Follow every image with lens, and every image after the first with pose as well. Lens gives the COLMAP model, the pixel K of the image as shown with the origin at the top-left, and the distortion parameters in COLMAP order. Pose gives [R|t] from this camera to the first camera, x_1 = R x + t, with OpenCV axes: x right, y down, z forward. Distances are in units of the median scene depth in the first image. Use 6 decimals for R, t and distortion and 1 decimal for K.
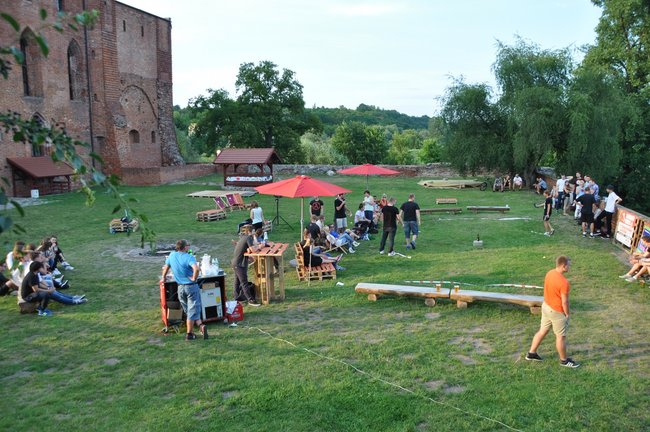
lens RADIAL K [[525.1, 0, 325.0], [0, 525.1, 216.0], [0, 0, 1]] dist [-0.159448, 0.181363]
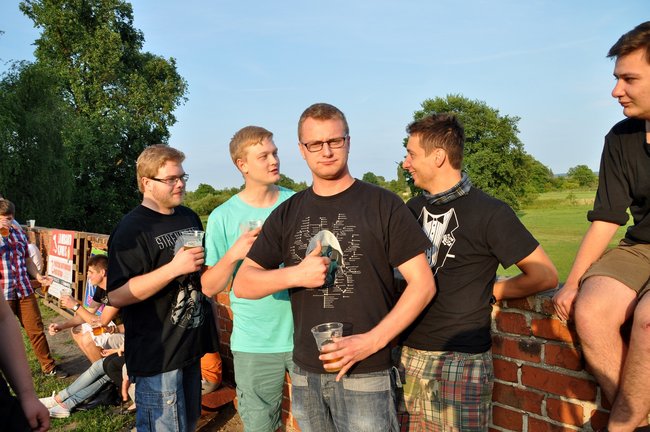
lens RADIAL K [[525.1, 0, 325.0], [0, 525.1, 216.0], [0, 0, 1]] dist [-0.159448, 0.181363]
pose [[0.578521, -0.057416, 0.813644, 0.352851], [0.155128, 0.987058, -0.040647, 0.035639], [-0.800780, 0.149734, 0.579941, 0.525111]]
